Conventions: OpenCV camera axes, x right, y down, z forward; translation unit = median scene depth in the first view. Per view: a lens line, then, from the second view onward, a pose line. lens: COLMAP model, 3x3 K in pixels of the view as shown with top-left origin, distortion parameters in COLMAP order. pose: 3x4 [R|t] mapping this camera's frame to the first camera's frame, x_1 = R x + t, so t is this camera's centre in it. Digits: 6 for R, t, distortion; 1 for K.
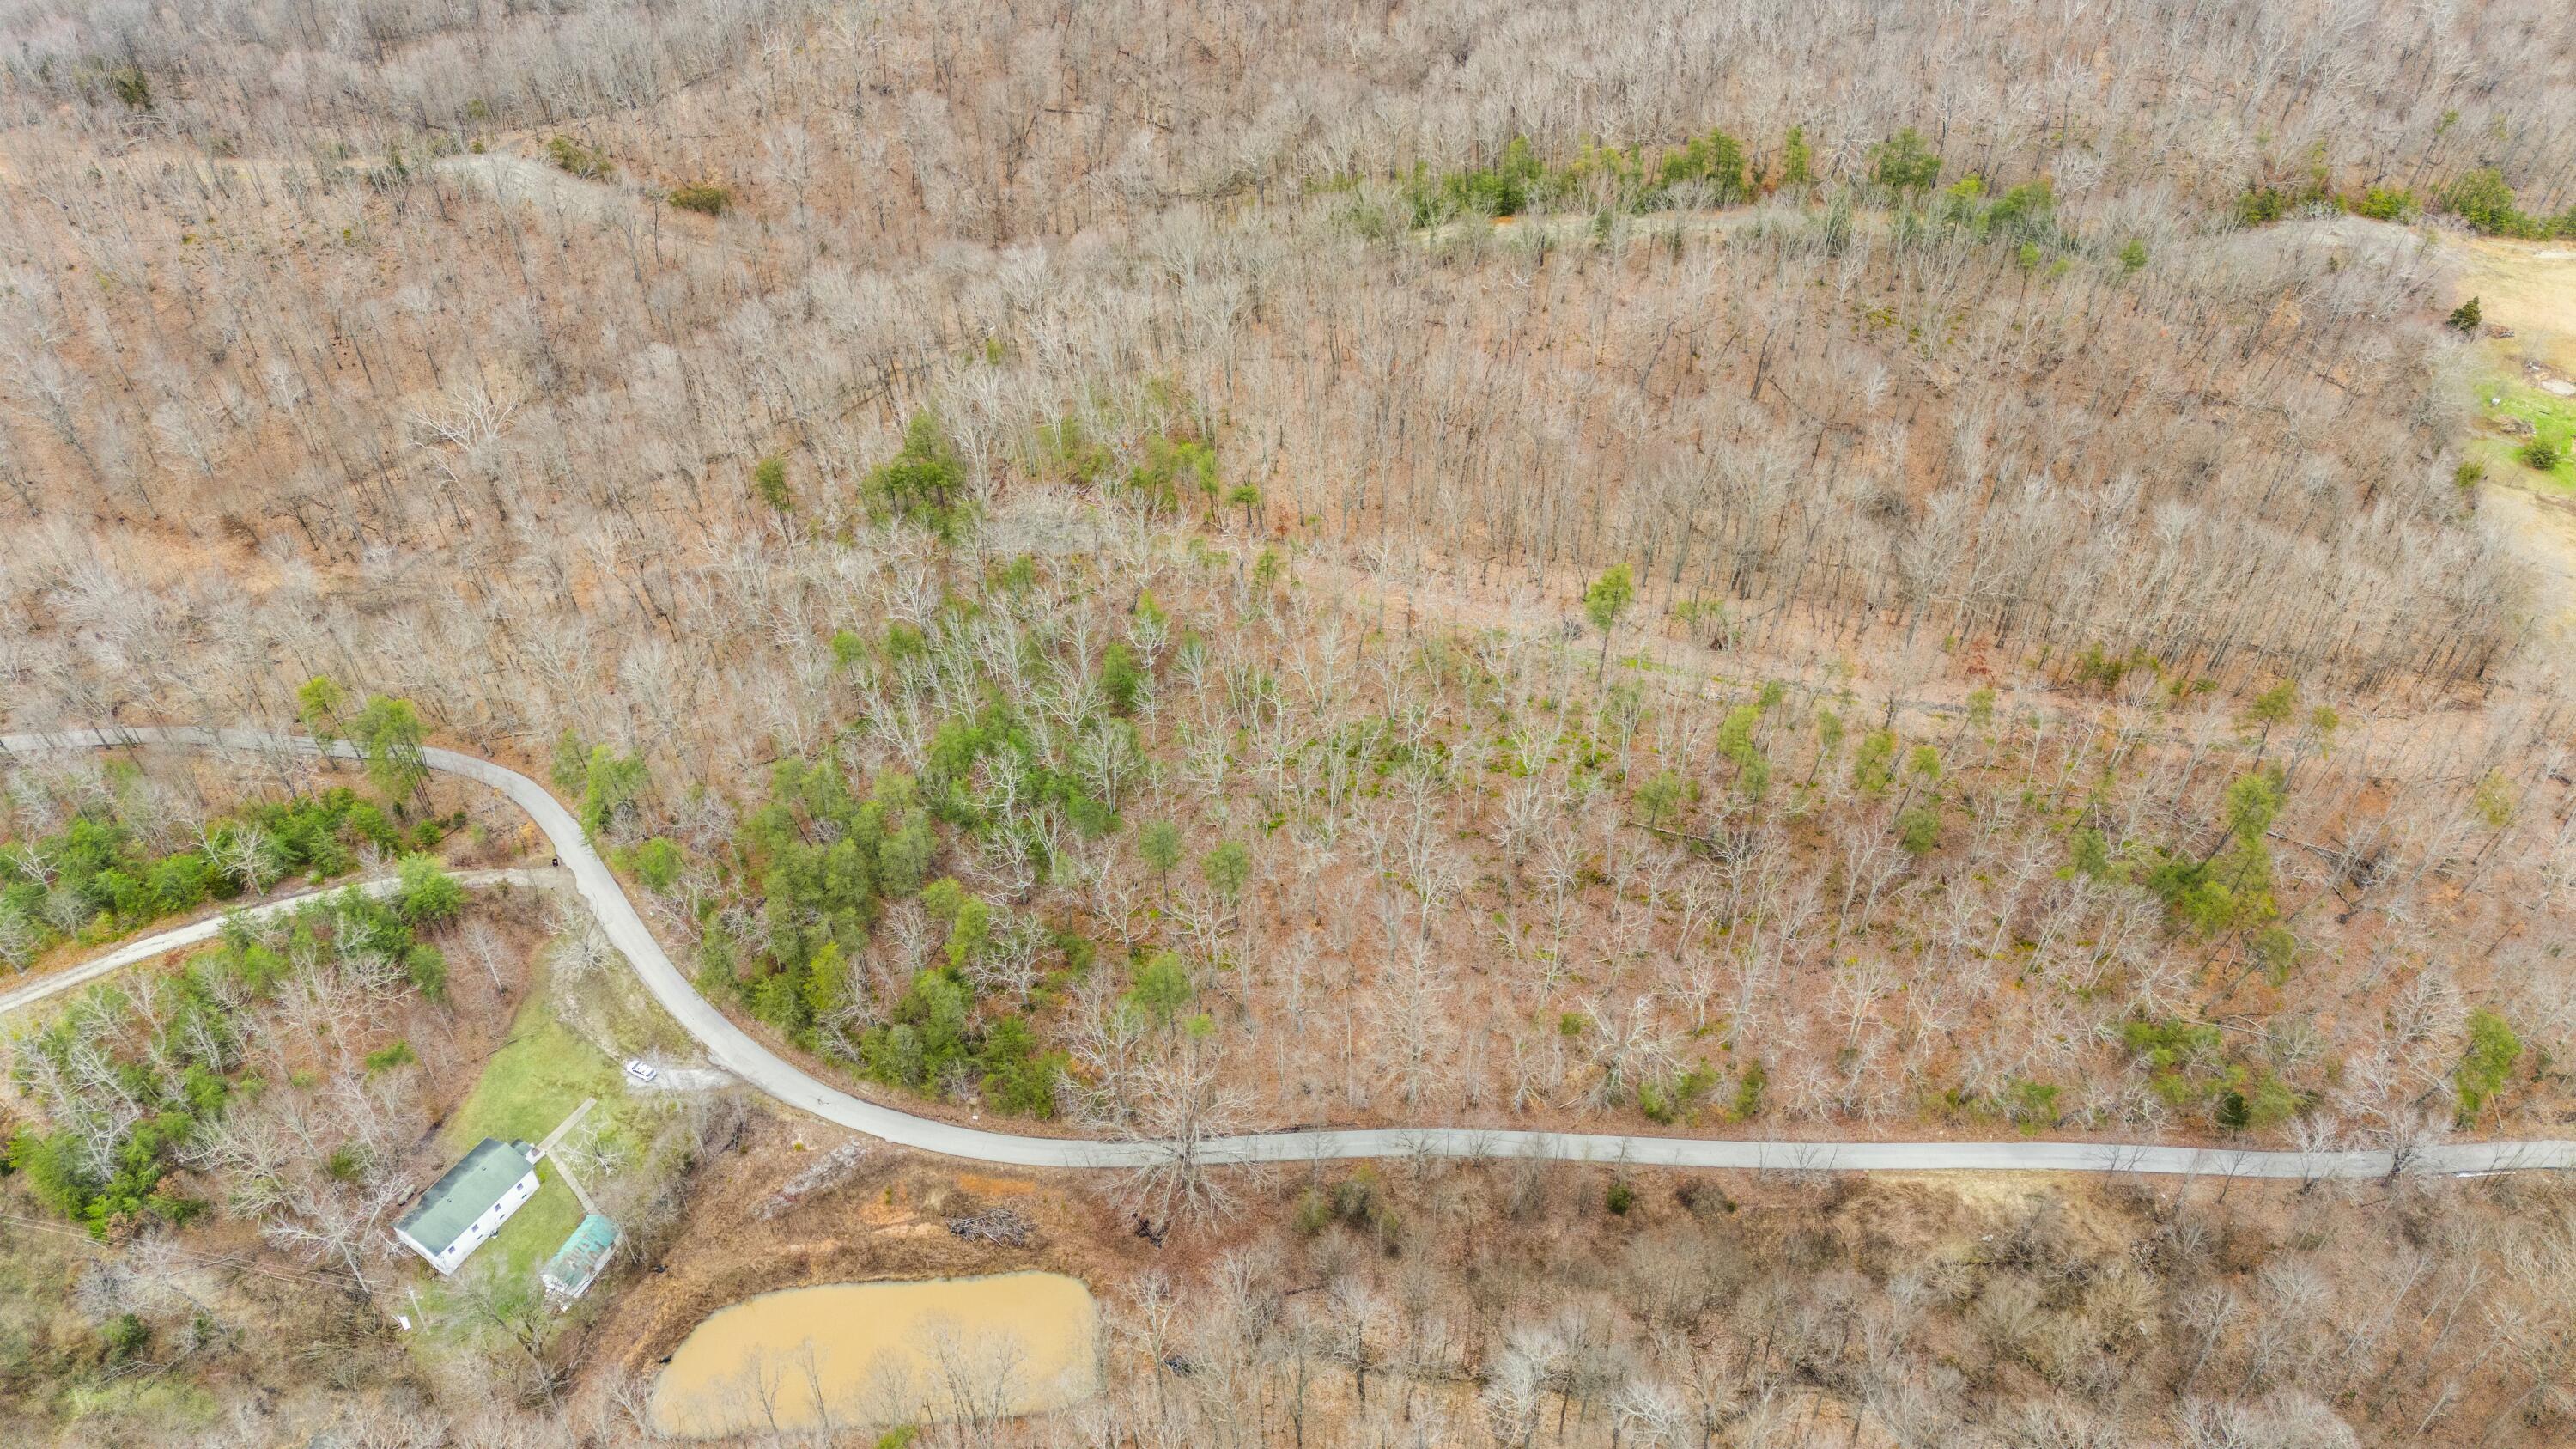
lens RADIAL K [[1865.6, 0, 1288.0], [0, 1865.6, 724.5], [0, 0, 1]] dist [0.068761, -0.051014]
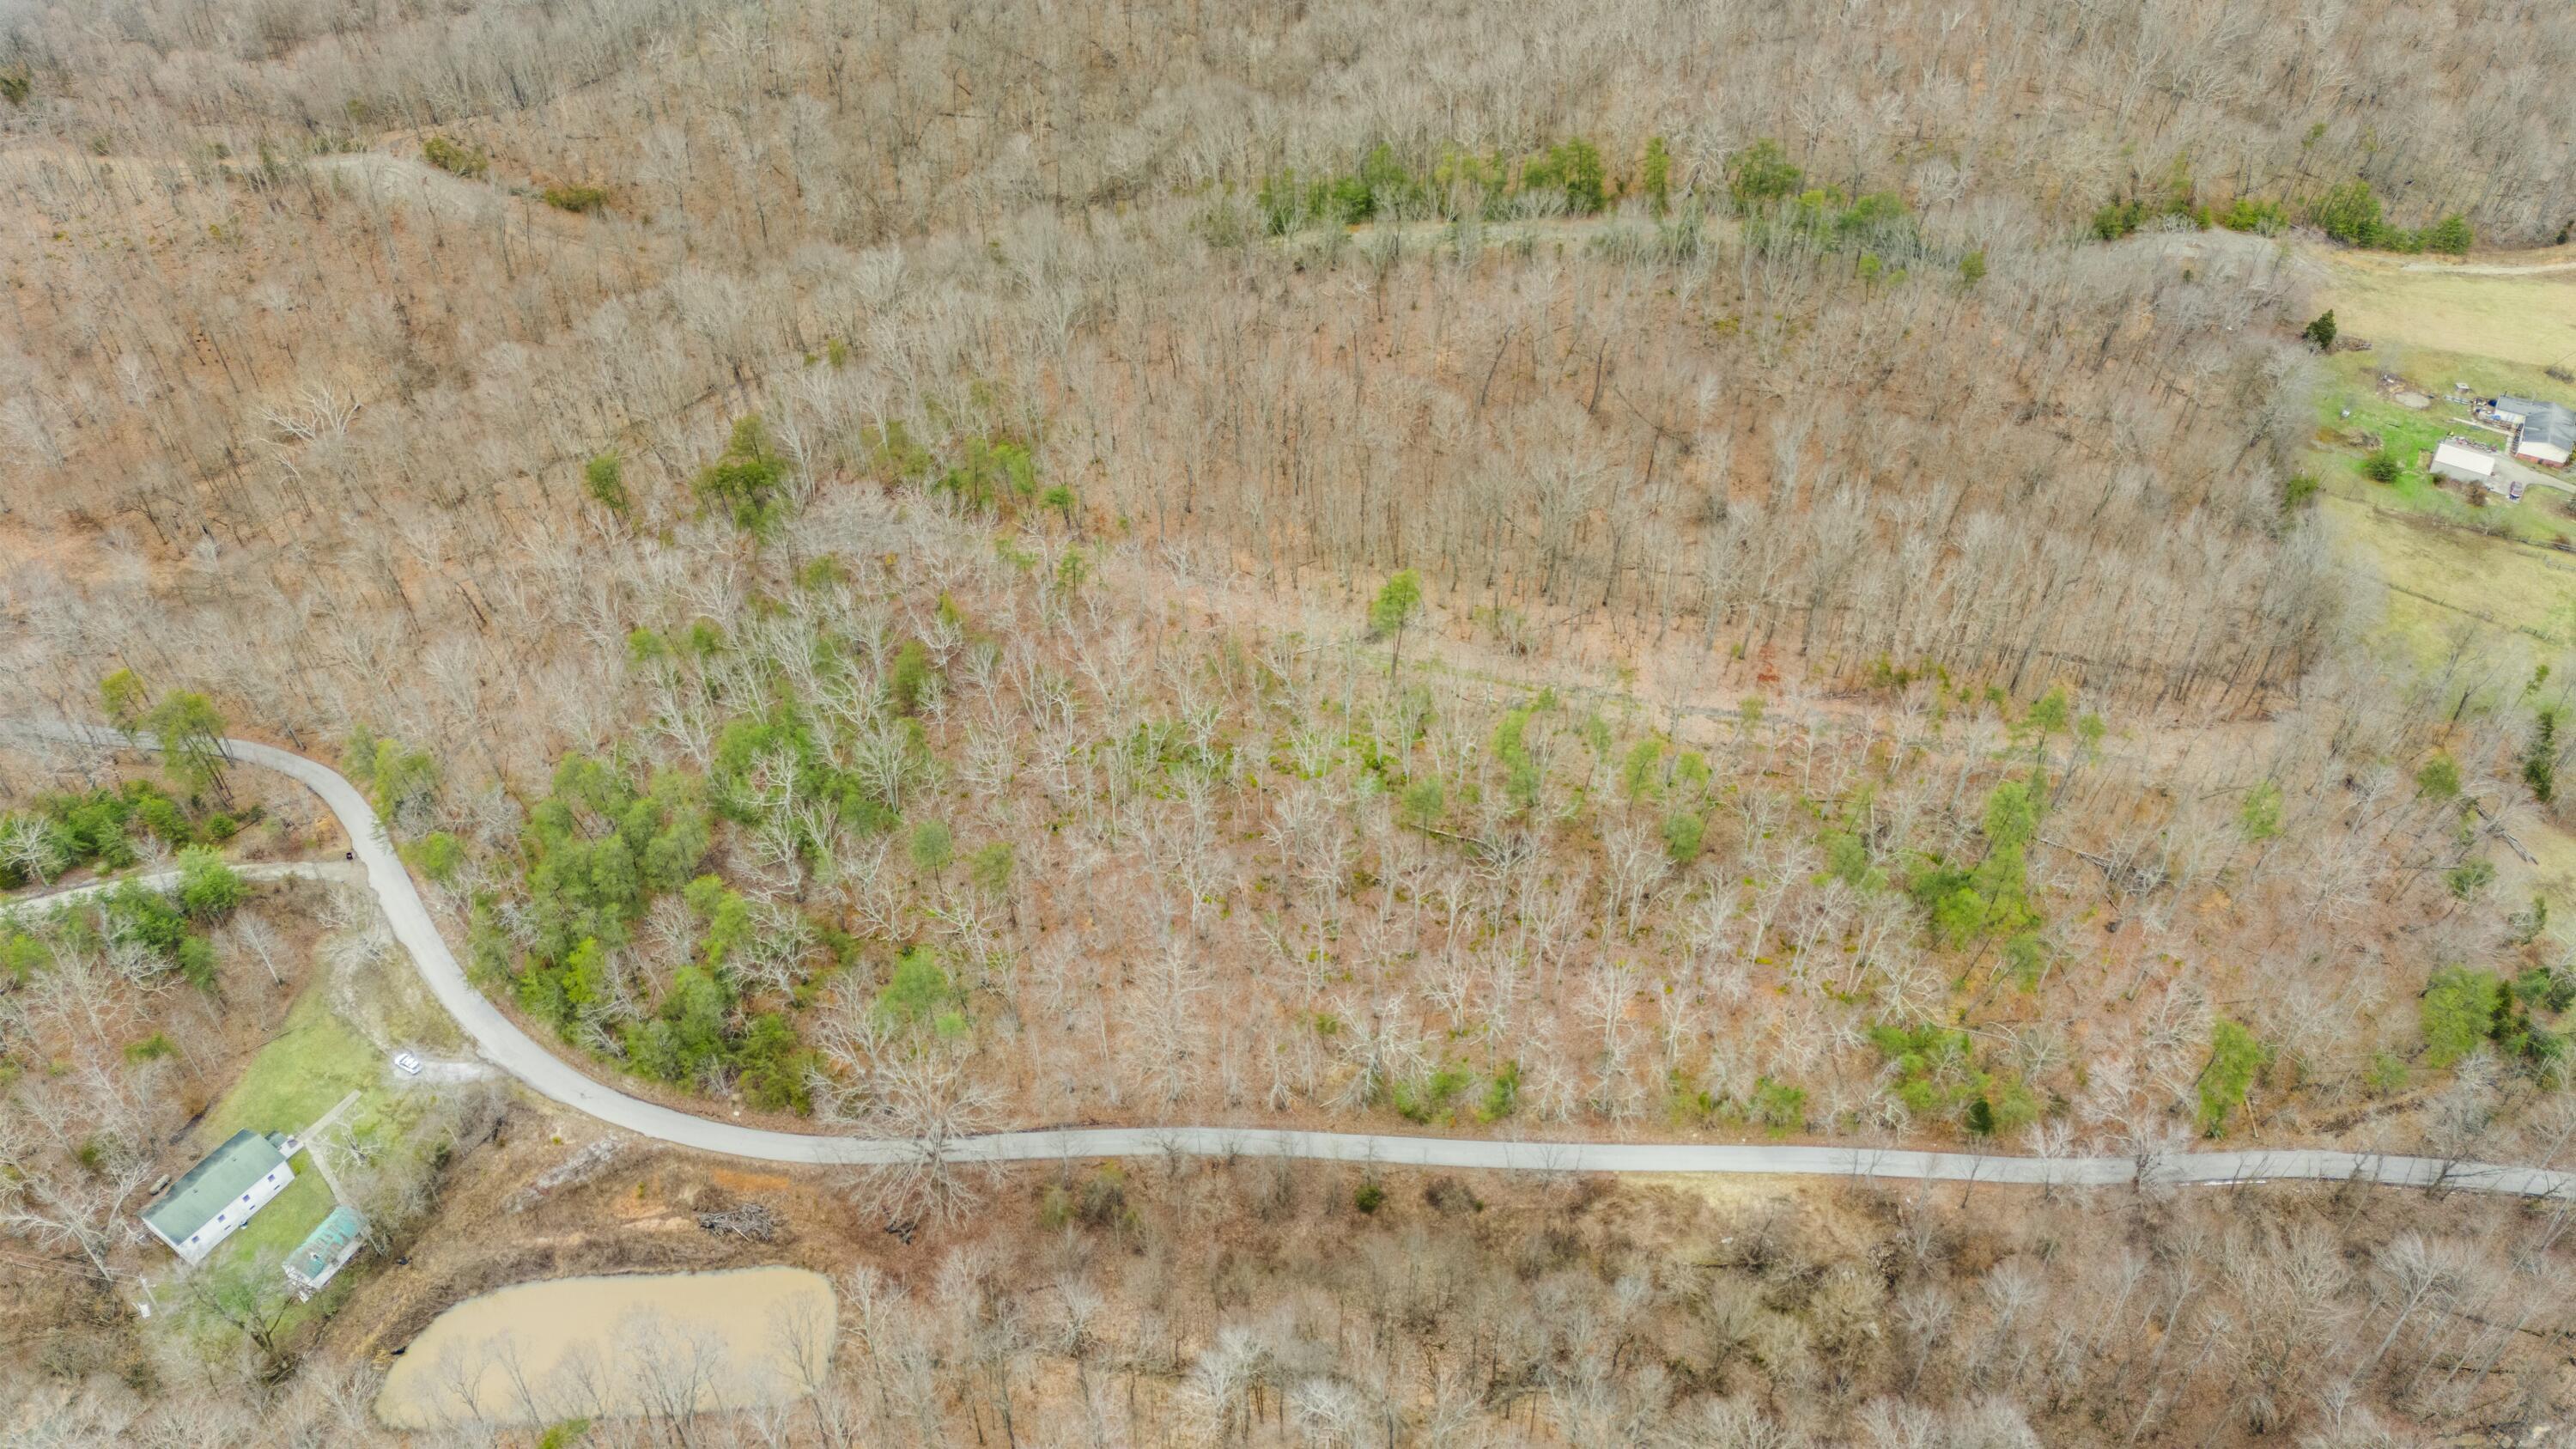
lens RADIAL K [[1865.6, 0, 1288.0], [0, 1865.6, 724.5], [0, 0, 1]] dist [0.068761, -0.051014]
pose [[0.999914, 0.008410, -0.010025, 0.132984], [-0.008440, 0.999960, -0.002866, 0.001714], [0.010000, 0.002951, 0.999946, -0.005551]]
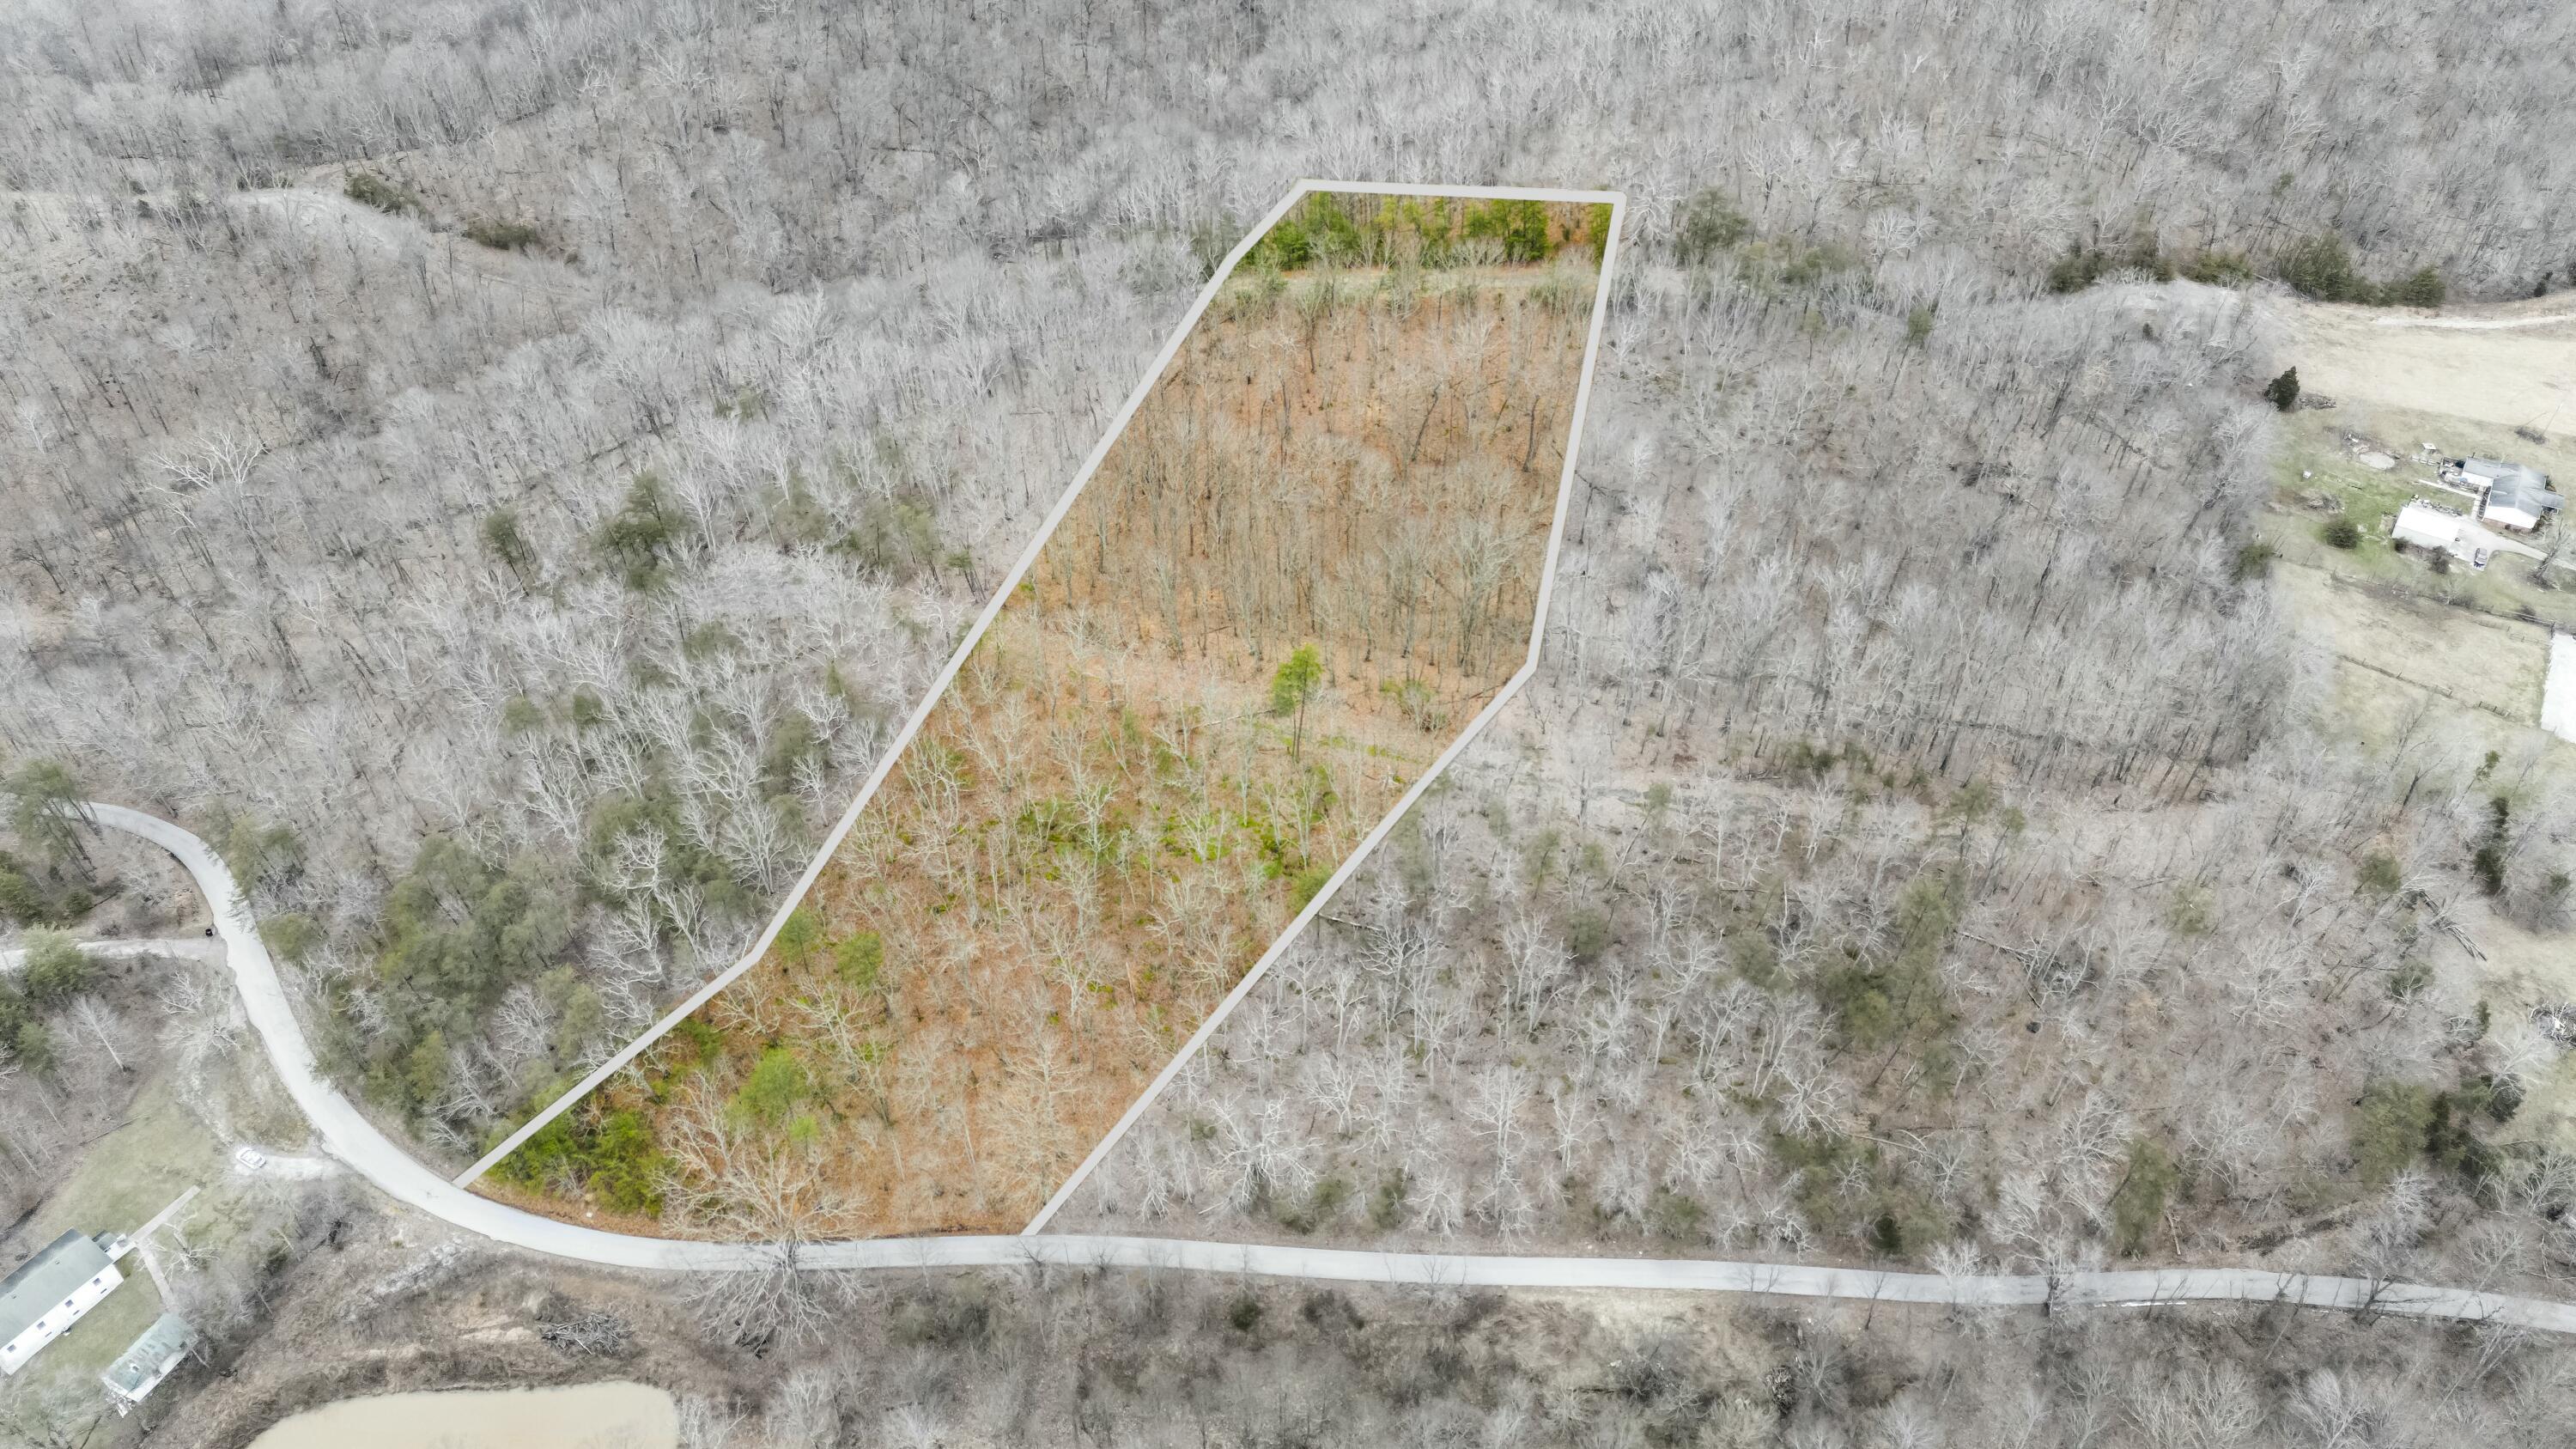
lens RADIAL K [[1865.6, 0, 1288.0], [0, 1865.6, 724.5], [0, 0, 1]] dist [0.068761, -0.051014]
pose [[0.999703, 0.016747, -0.017718, 0.198588], [-0.016879, 0.999831, -0.007338, -0.039418], [0.017592, 0.007635, 0.999816, 0.035332]]
